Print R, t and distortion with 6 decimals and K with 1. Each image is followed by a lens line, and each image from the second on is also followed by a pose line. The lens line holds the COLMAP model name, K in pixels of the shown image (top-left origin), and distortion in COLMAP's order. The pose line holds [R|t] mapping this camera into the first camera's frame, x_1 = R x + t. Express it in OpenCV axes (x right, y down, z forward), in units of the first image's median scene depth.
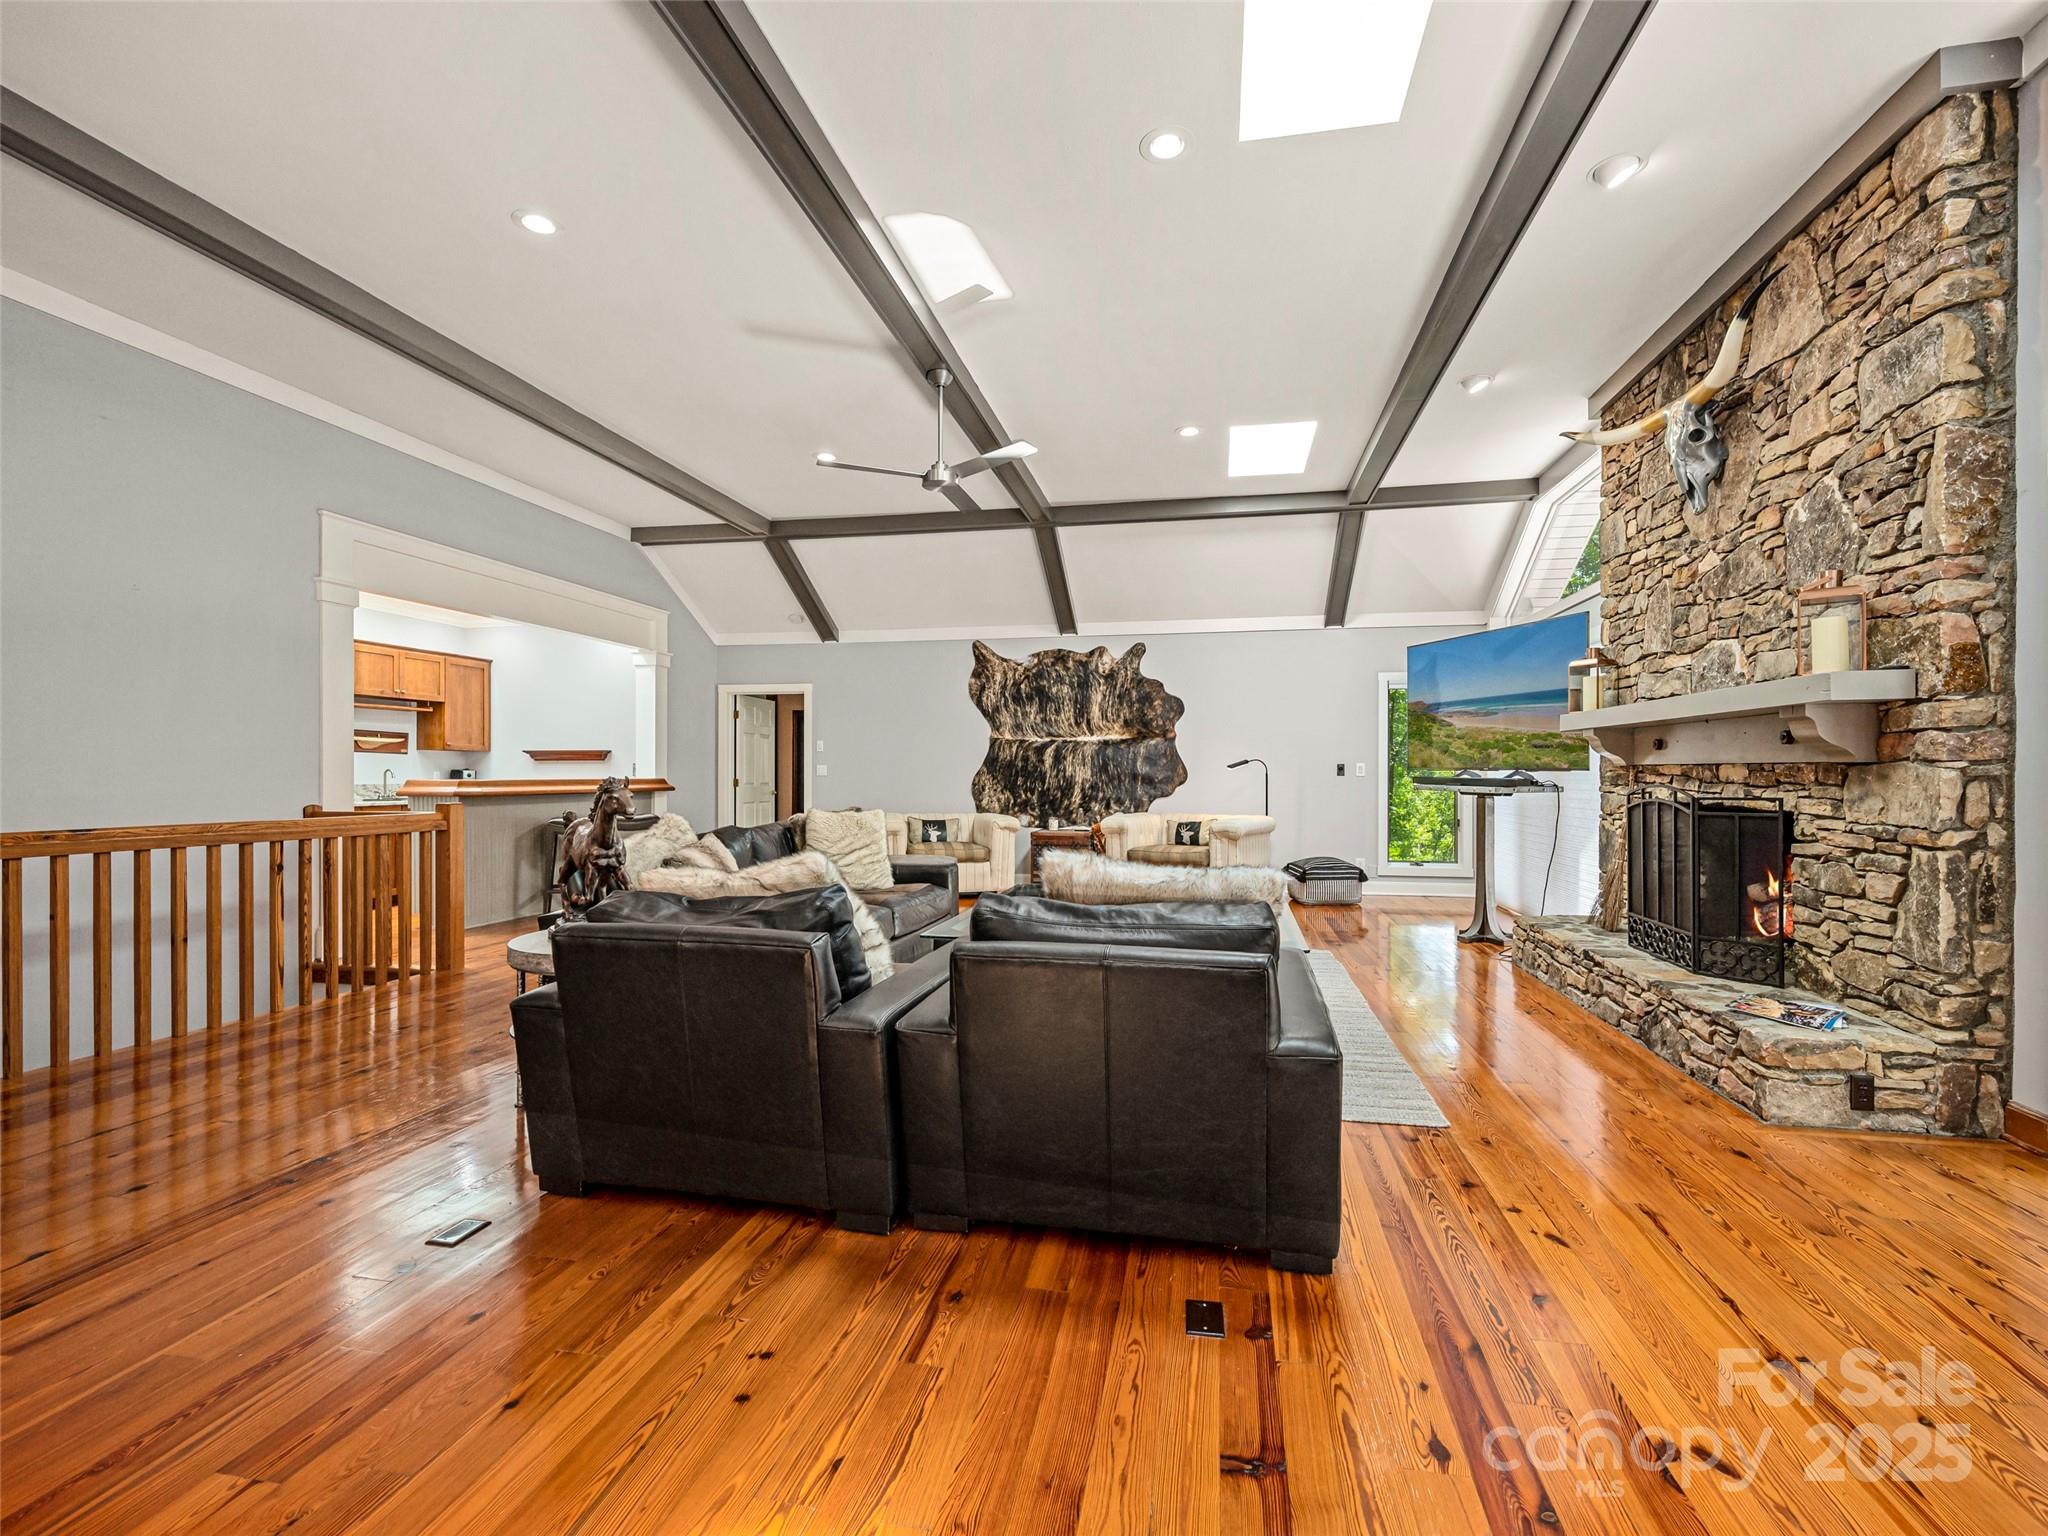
lens RADIAL K [[886.8, 0, 1057.8], [0, 886.8, 775.7], [0, 0, 1]] dist [0.000067, -0.000127]
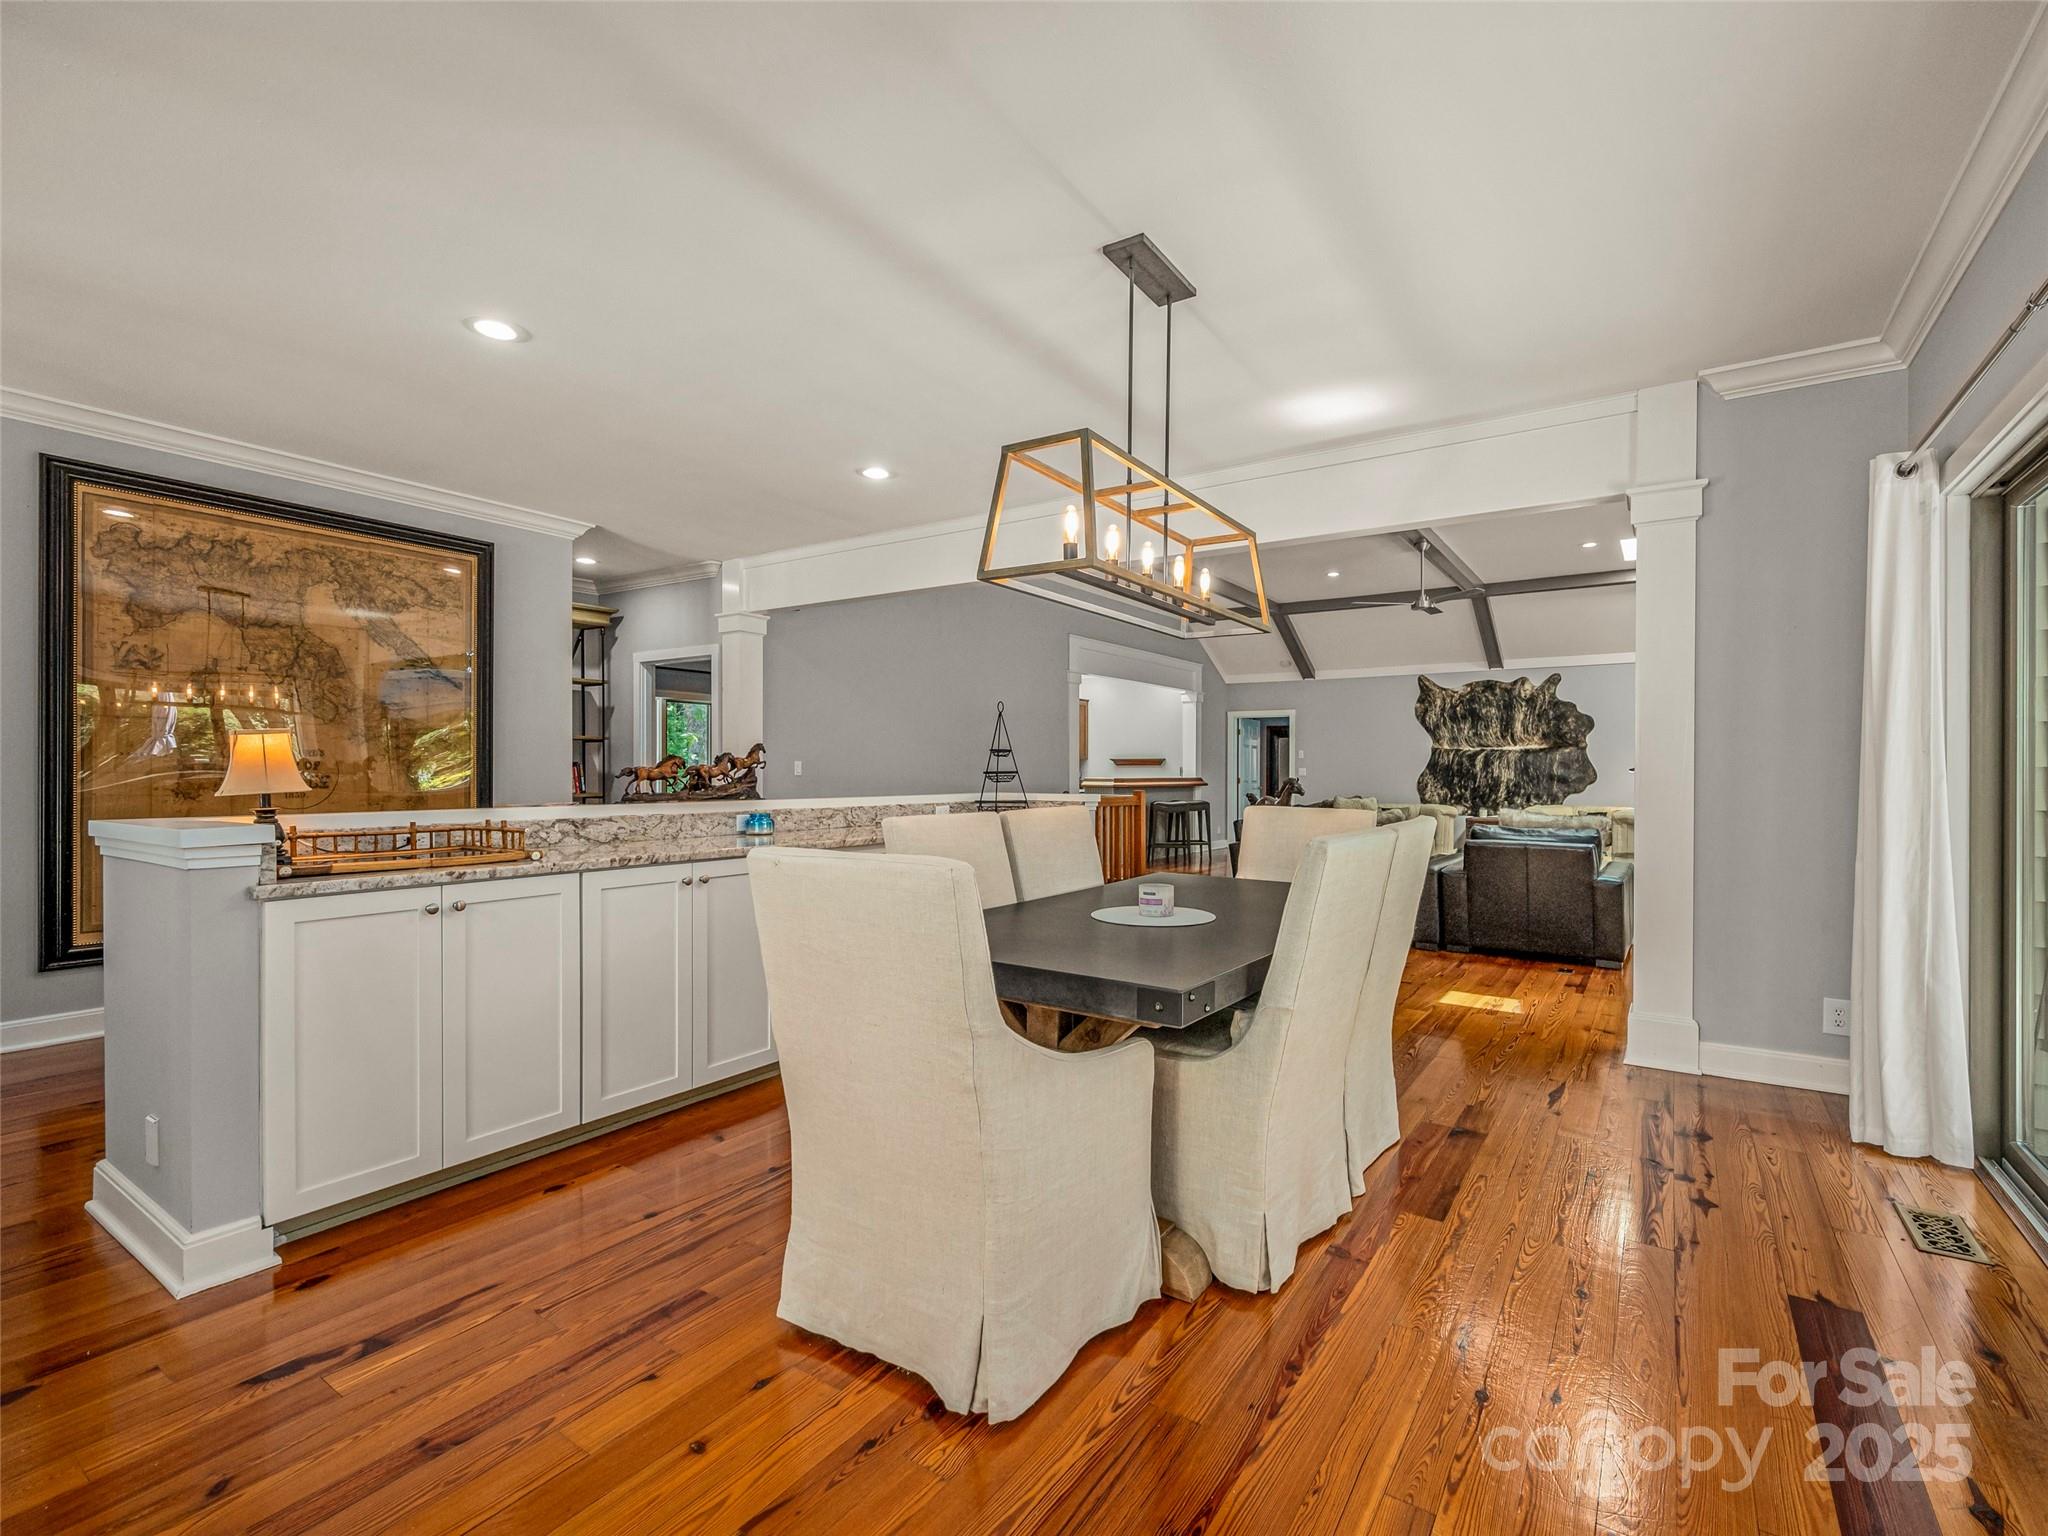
lens RADIAL K [[895.7, 0, 1122.0], [0, 895.7, 776.8], [0, 0, 1]] dist [-0.000649, -0.000043]
pose [[0.932491, 0.003038, -0.361181, -0.025299], [-0.002259, 0.999994, 0.002579, -0.001625], [0.361187, -0.001588, 0.932492, -0.443101]]
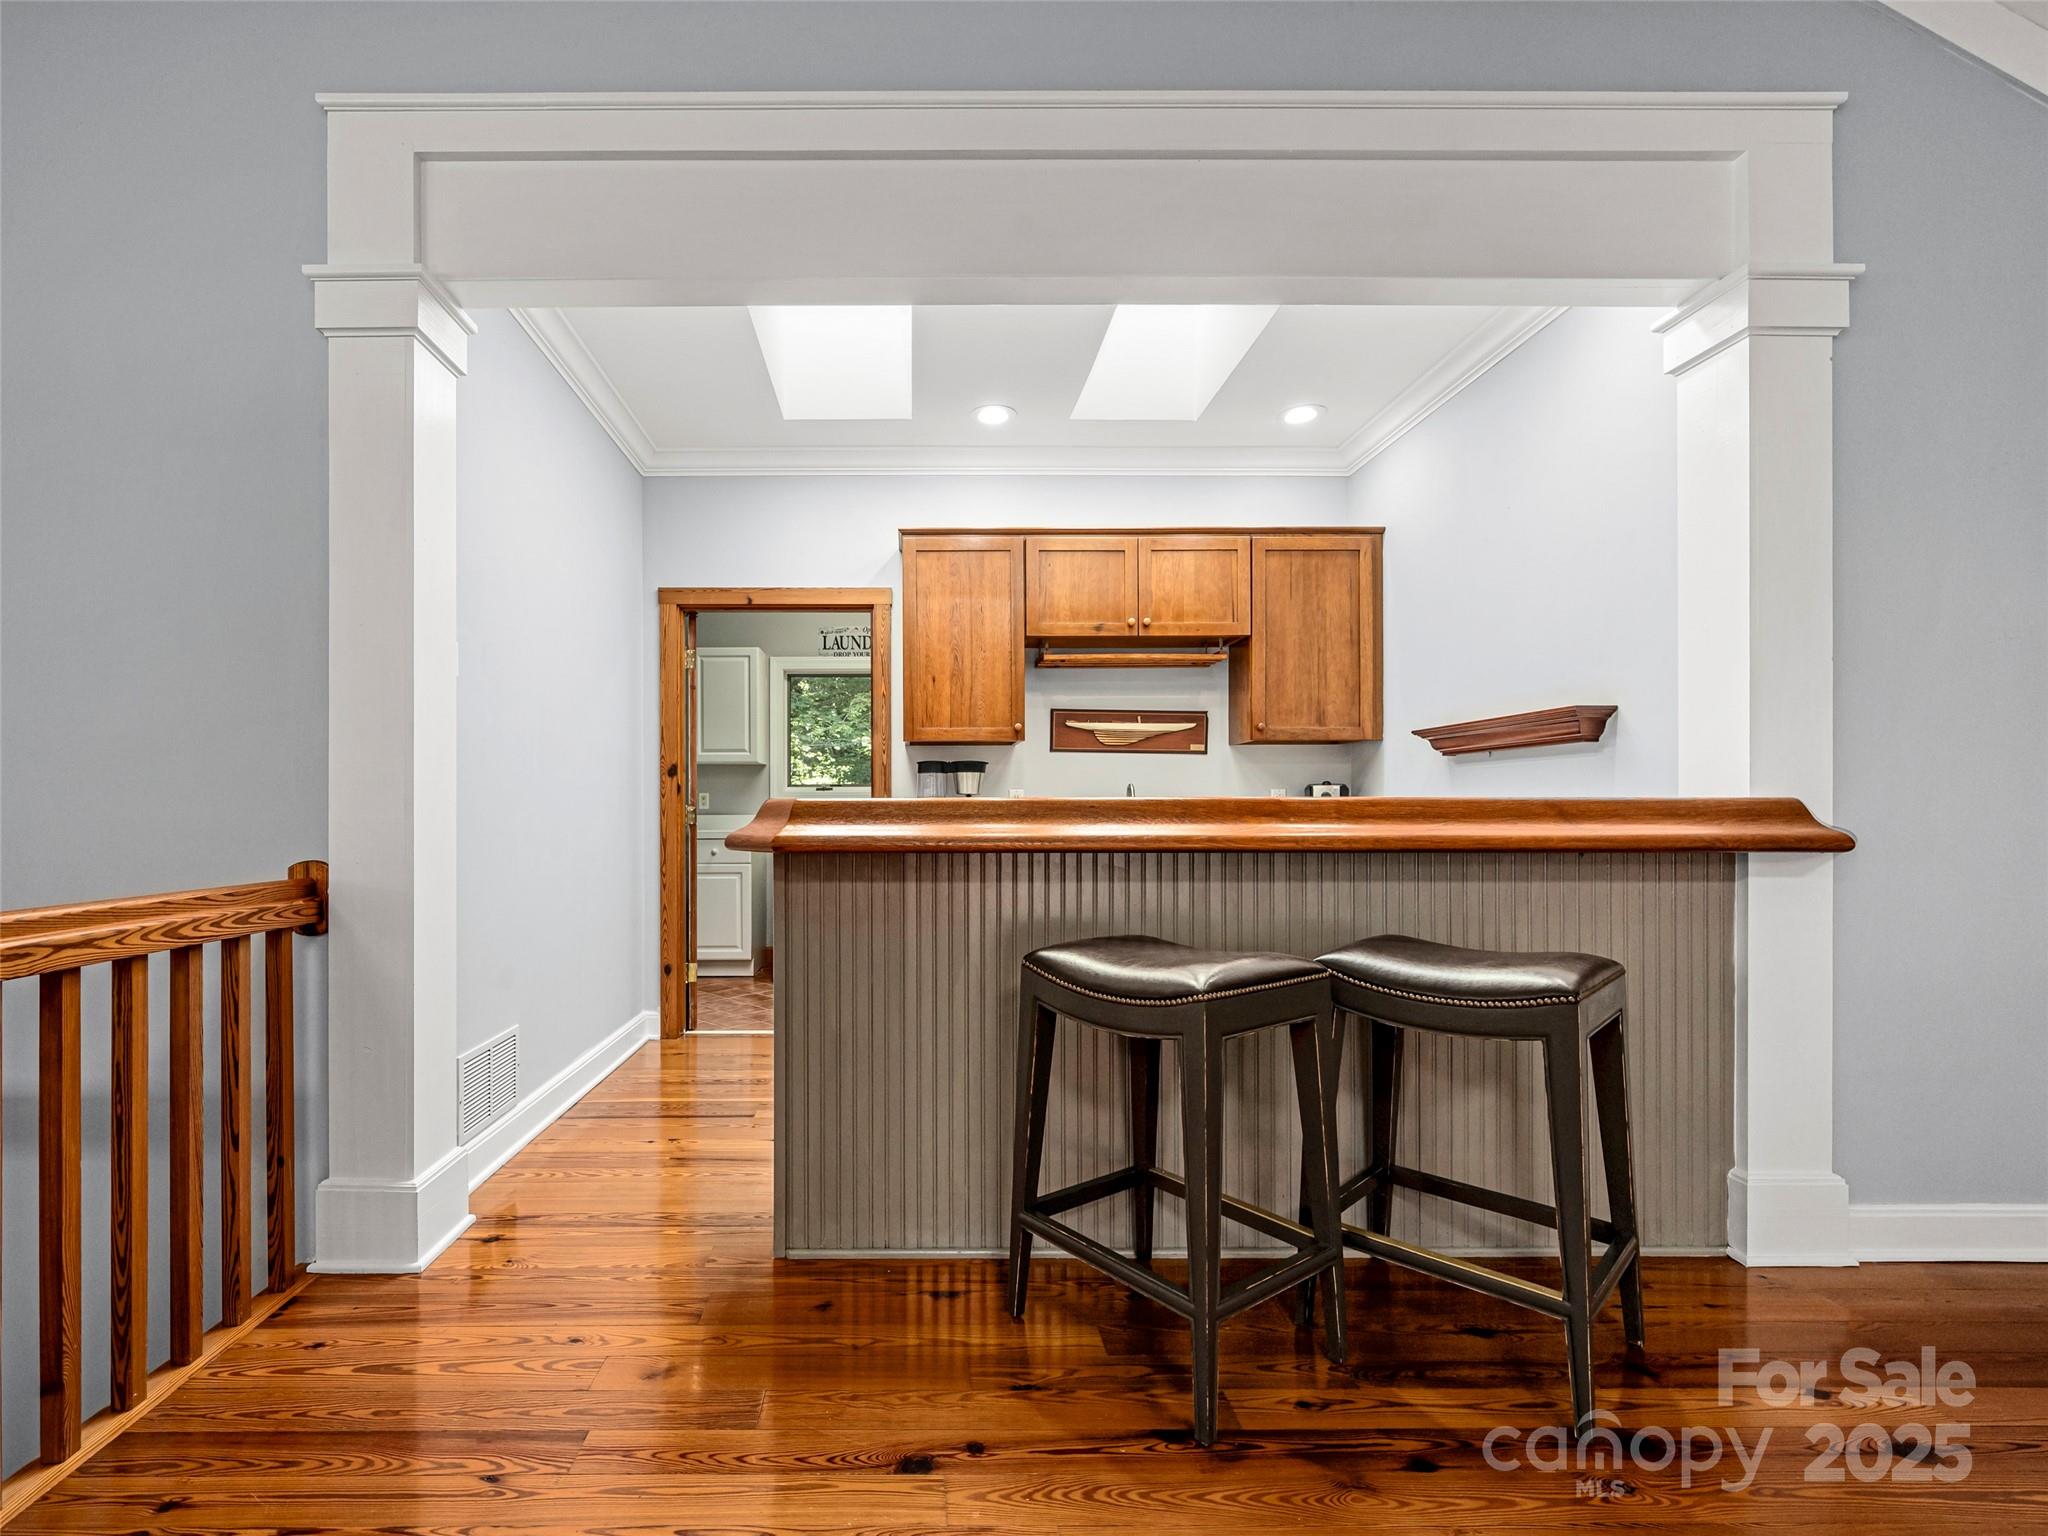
lens RADIAL K [[937.7, 0, 898.2], [0, 937.7, 807.0], [0, 0, 1]] dist [0.000412, -0.000104]
pose [[0.162963, -0.000636, -0.986632, -0.236100], [0.000743, 1.000000, -0.000522, 0.005542], [0.986632, -0.000648, 0.162963, 0.718424]]
